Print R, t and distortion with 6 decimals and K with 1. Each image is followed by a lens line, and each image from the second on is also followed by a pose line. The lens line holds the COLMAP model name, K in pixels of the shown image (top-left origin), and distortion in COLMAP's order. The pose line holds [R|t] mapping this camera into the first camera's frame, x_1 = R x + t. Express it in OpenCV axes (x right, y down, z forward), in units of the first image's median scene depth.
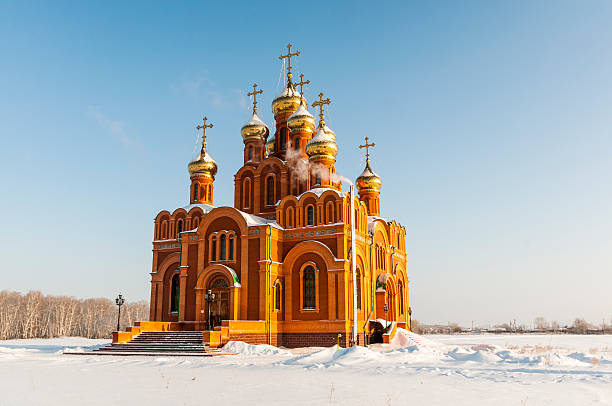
lens RADIAL K [[592.1, 0, 306.0], [0, 592.1, 203.0], [0, 0, 1]] dist [0.004156, 0.002140]
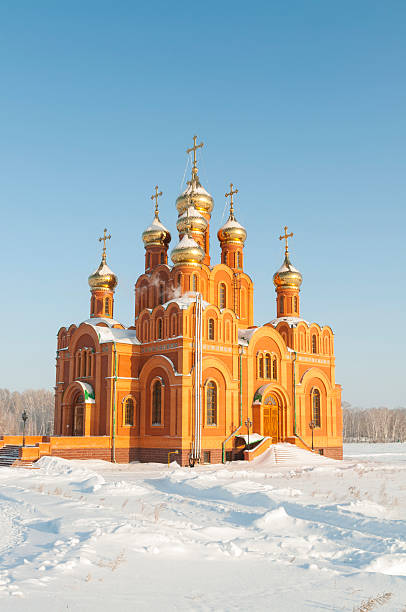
lens RADIAL K [[734.8, 0, 203.0], [0, 734.8, 306.0], [0, 0, 1]] dist [0.023322, 0.027056]
pose [[0.909218, -0.060604, -0.411885, 0.582102], [0.079032, 0.996483, 0.027840, -0.045270], [0.408749, -0.057865, 0.910811, -0.073766]]
